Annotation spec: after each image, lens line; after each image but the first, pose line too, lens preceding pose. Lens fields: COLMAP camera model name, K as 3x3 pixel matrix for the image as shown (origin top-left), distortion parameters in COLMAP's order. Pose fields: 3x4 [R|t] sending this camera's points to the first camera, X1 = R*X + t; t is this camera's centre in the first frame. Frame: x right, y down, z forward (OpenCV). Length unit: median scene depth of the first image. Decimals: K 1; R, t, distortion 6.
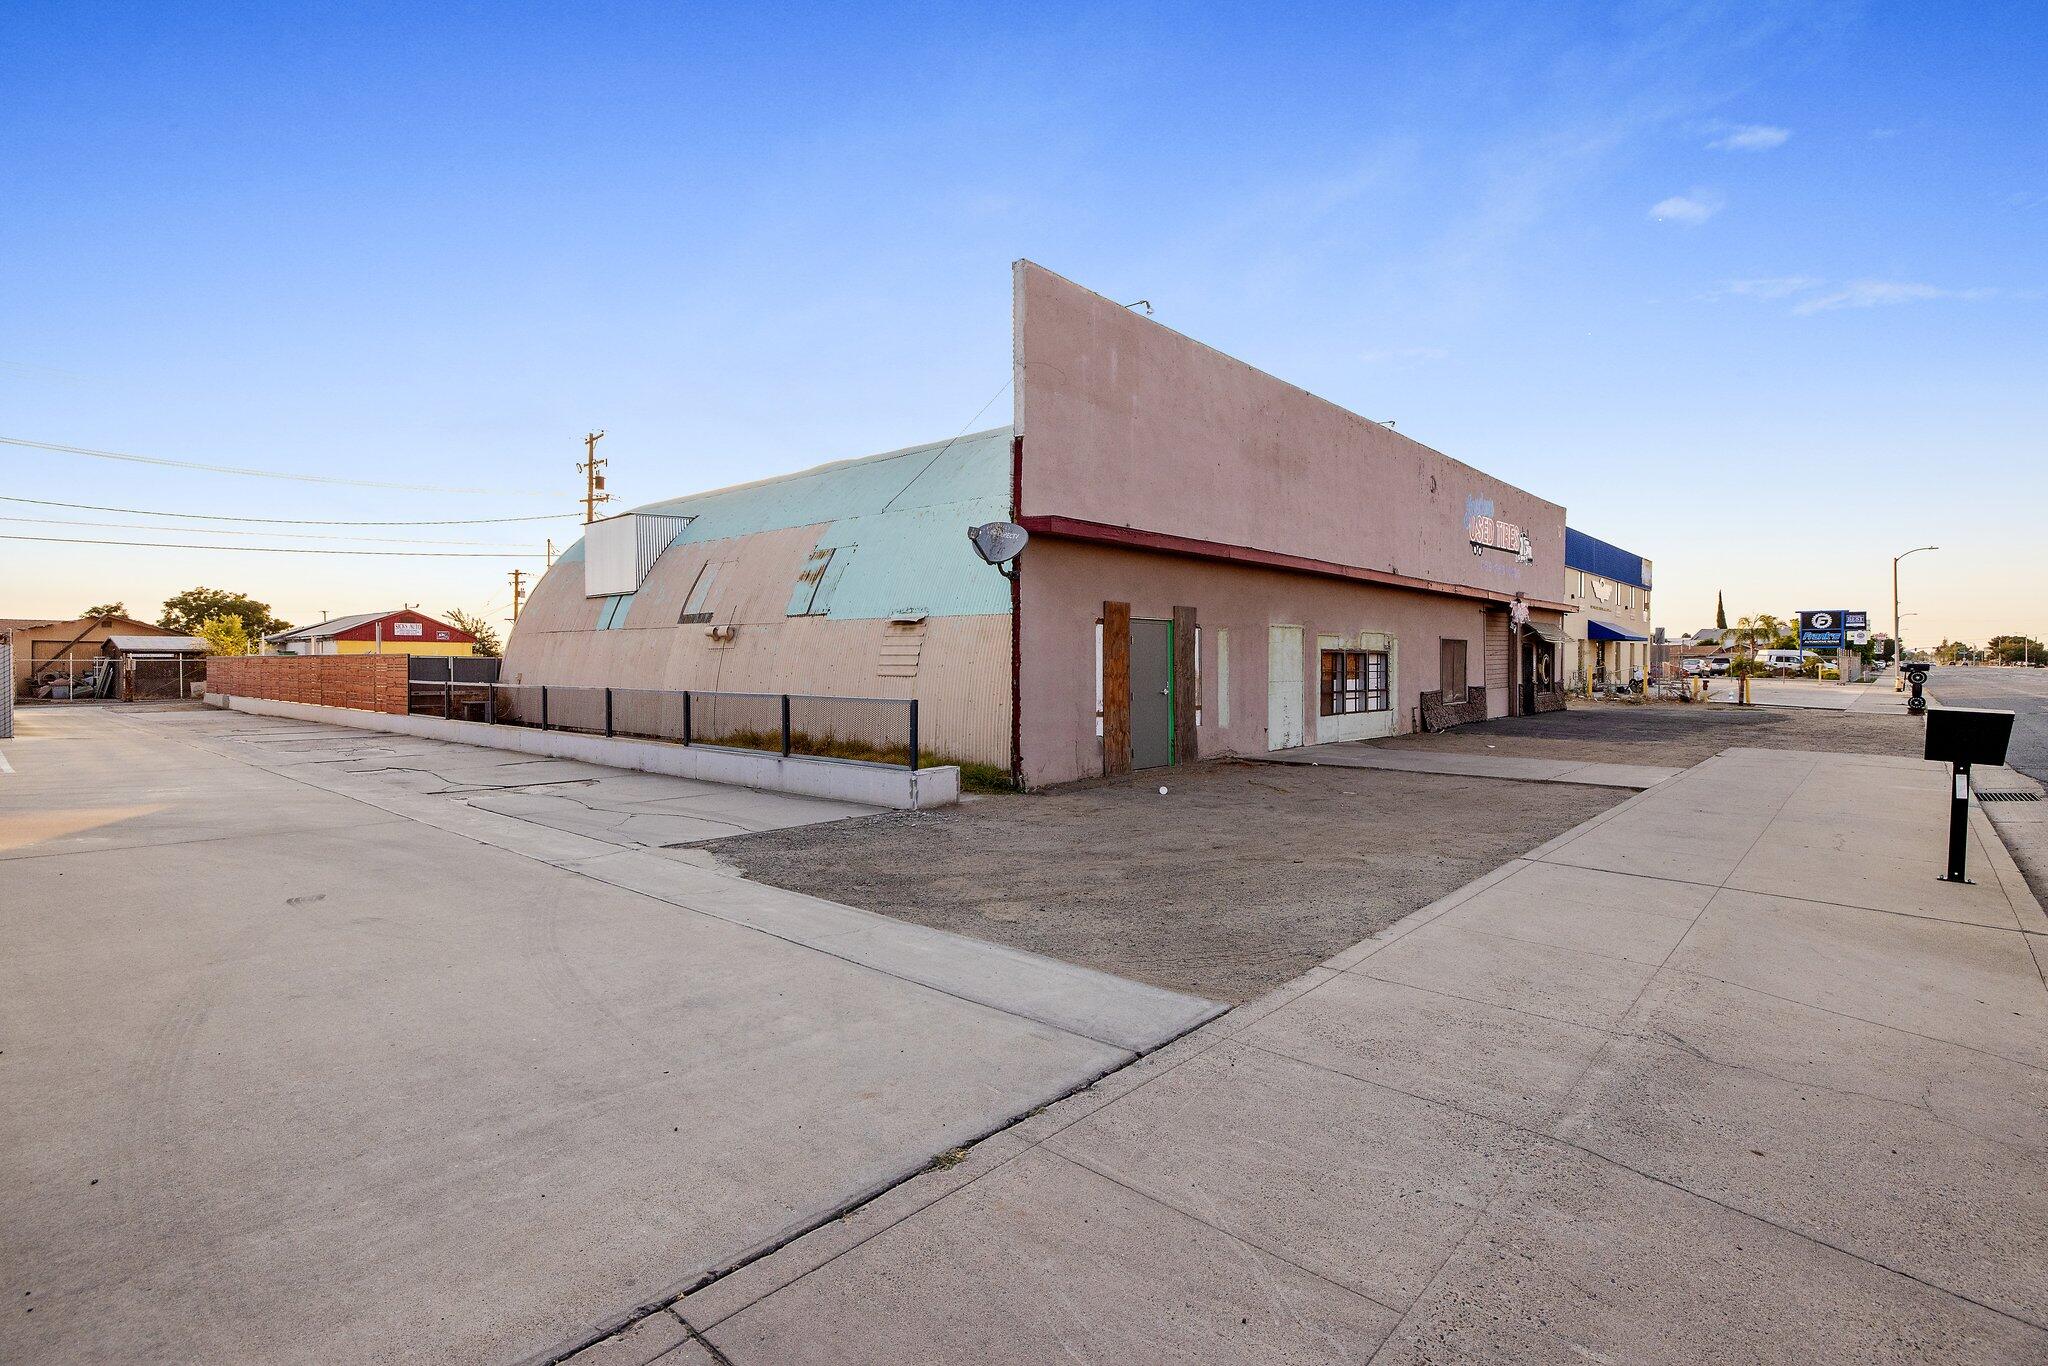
lens RADIAL K [[975.9, 0, 973.1], [0, 975.9, 679.4], [0, 0, 1]] dist [-0.011550, 0.001364]
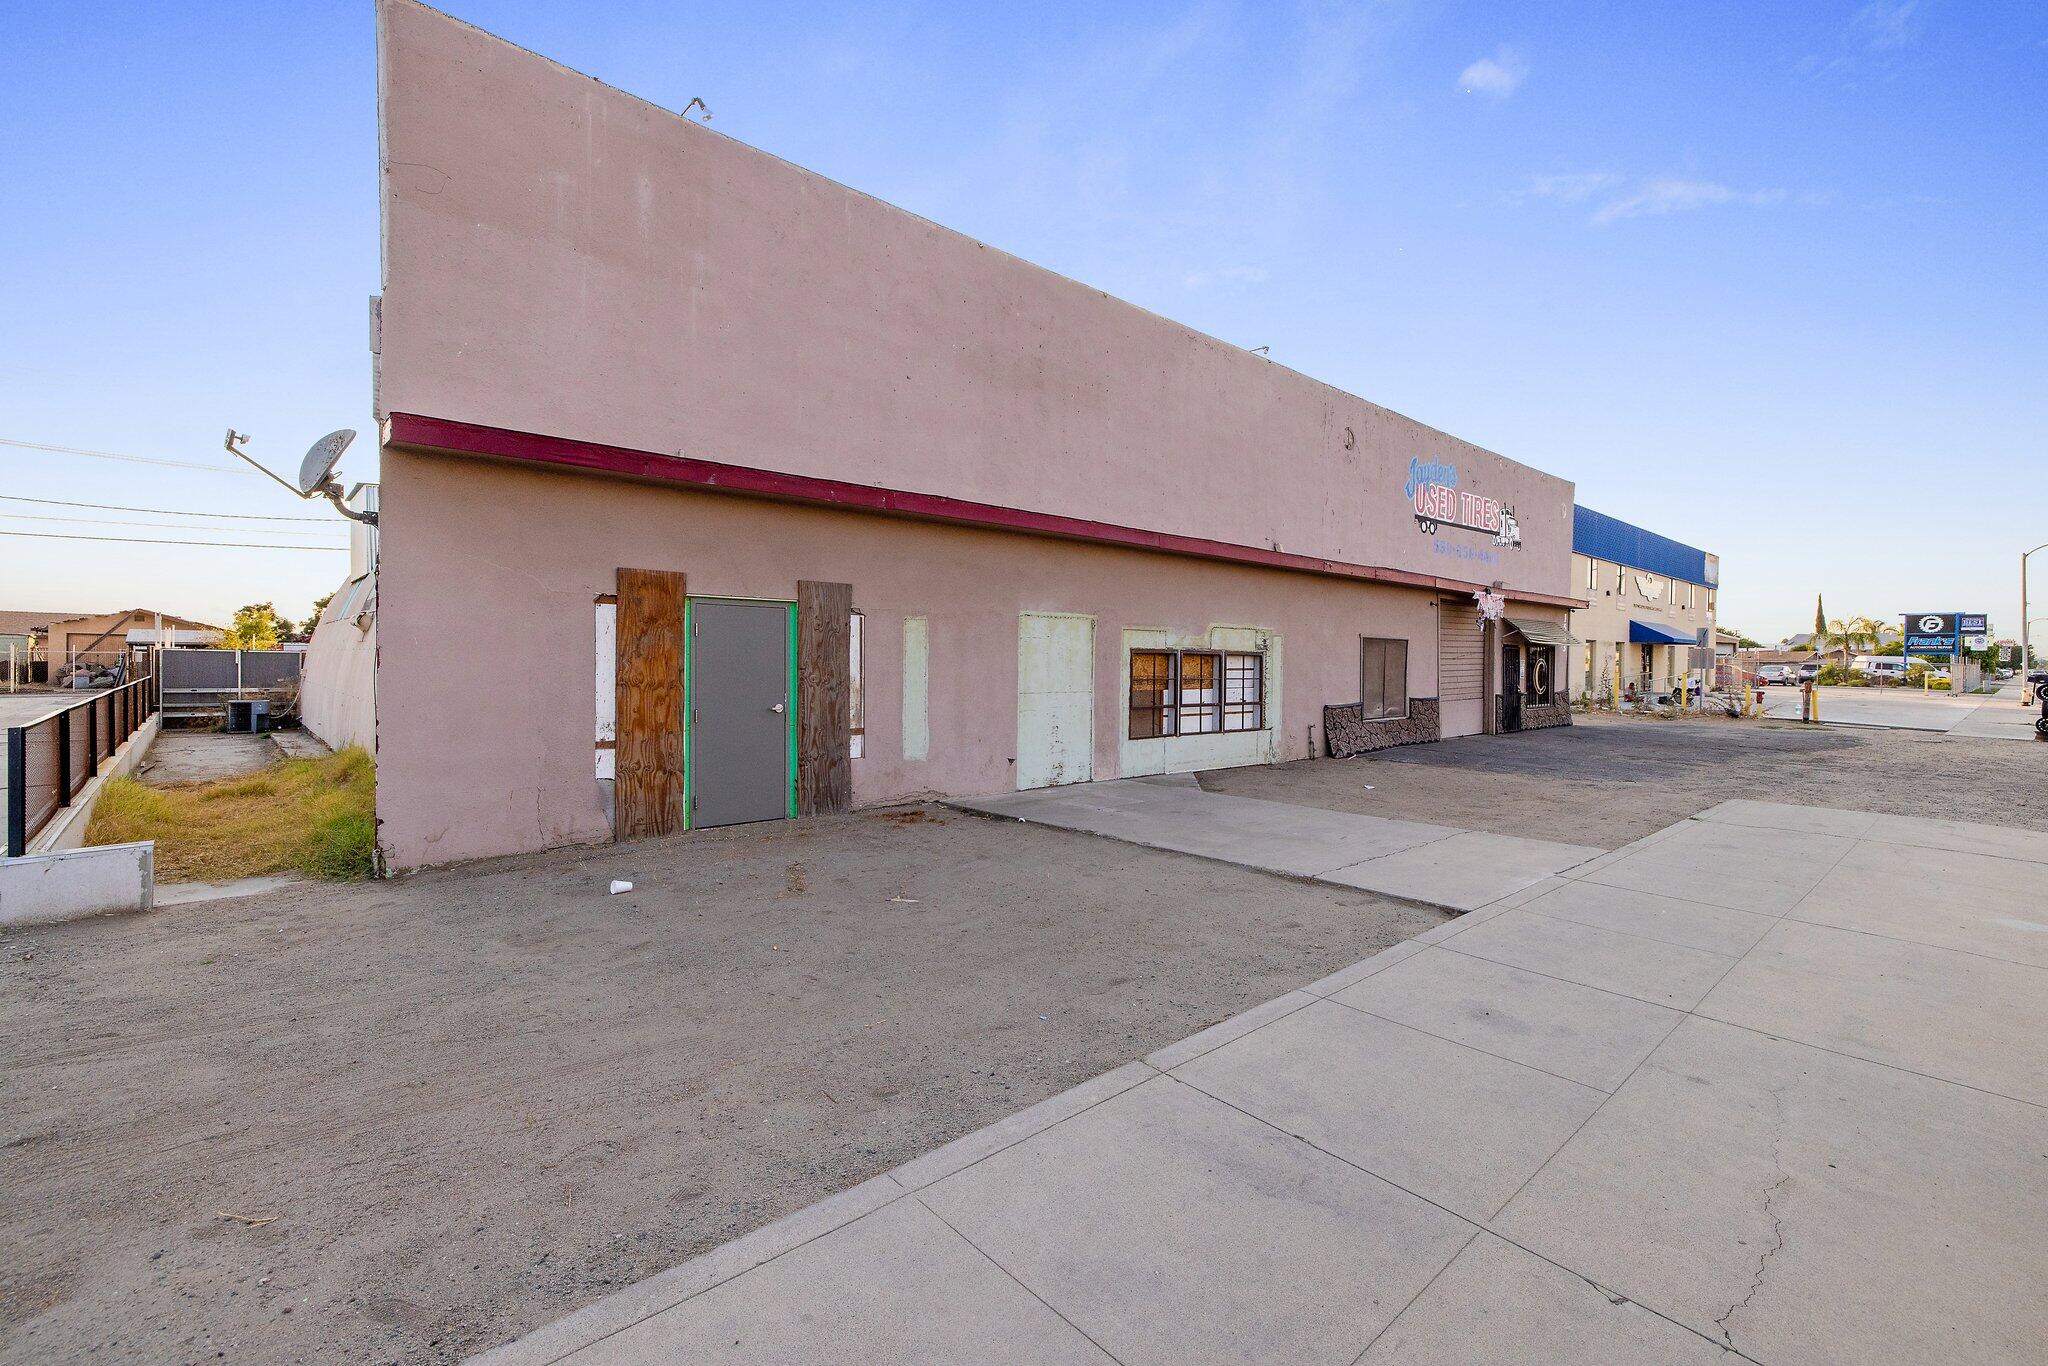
lens RADIAL K [[885.1, 0, 992.3], [0, 885.1, 676.0], [0, 0, 1]] dist [0.002867, -0.001210]
pose [[0.994964, 0.010594, -0.099672, 0.267504], [-0.010727, 0.999942, -0.000795, -0.006931], [0.099658, 0.001860, 0.995020, 0.273255]]
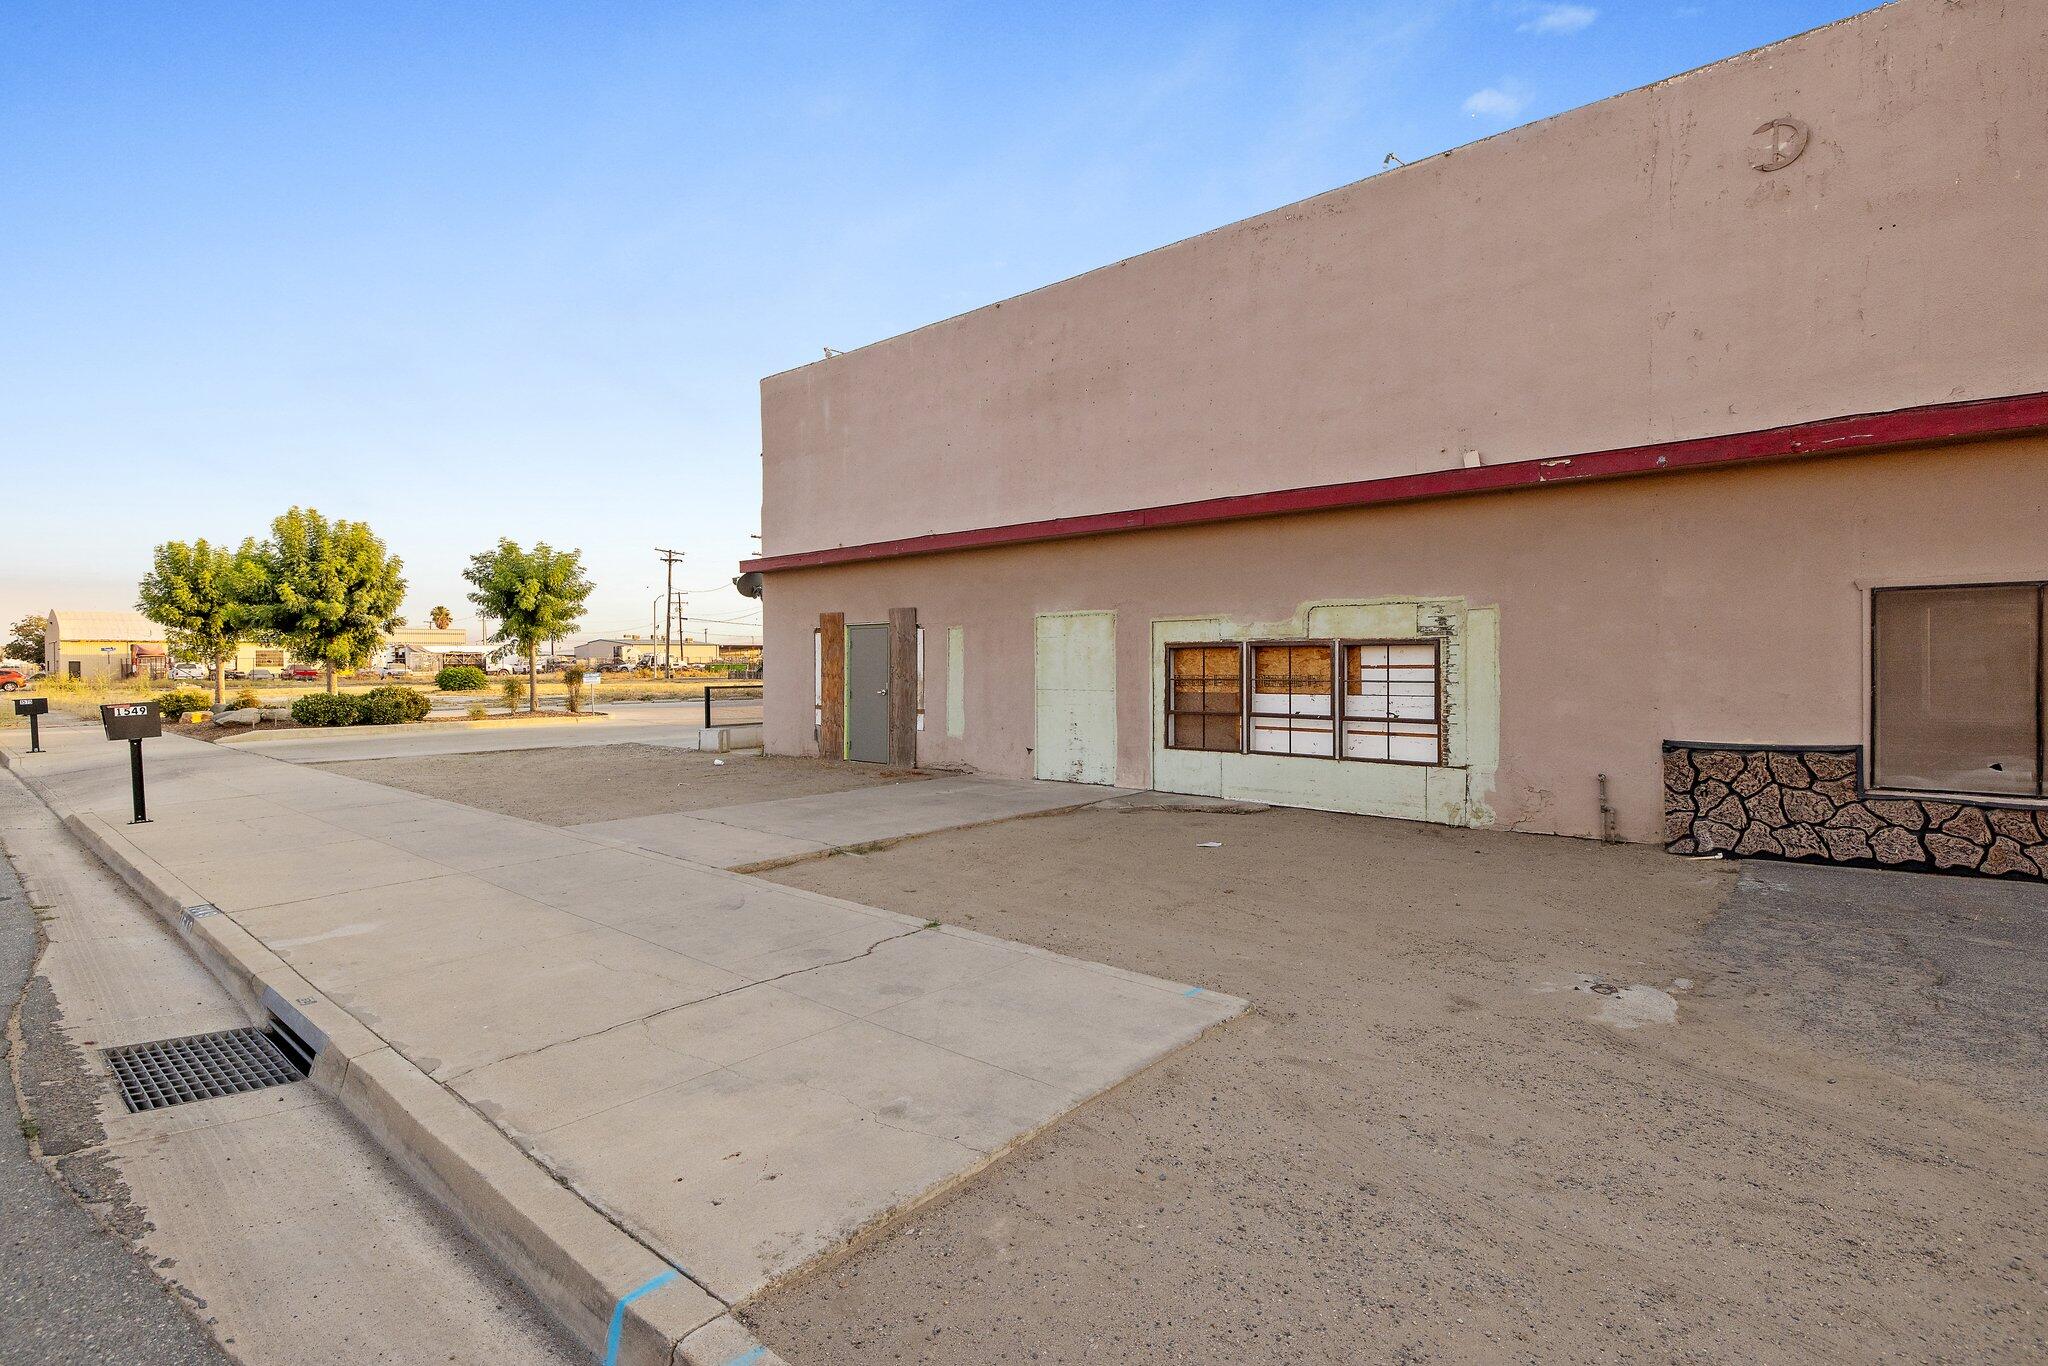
lens RADIAL K [[975.9, 0, 1021.1], [0, 975.9, 679.2], [0, 0, 1]] dist [-0.011550, 0.001364]
pose [[0.034713, 0.023396, -0.999123, 0.826769], [-0.007305, 0.999705, 0.023156, -0.017654], [0.999371, 0.006495, 0.034873, 0.737778]]
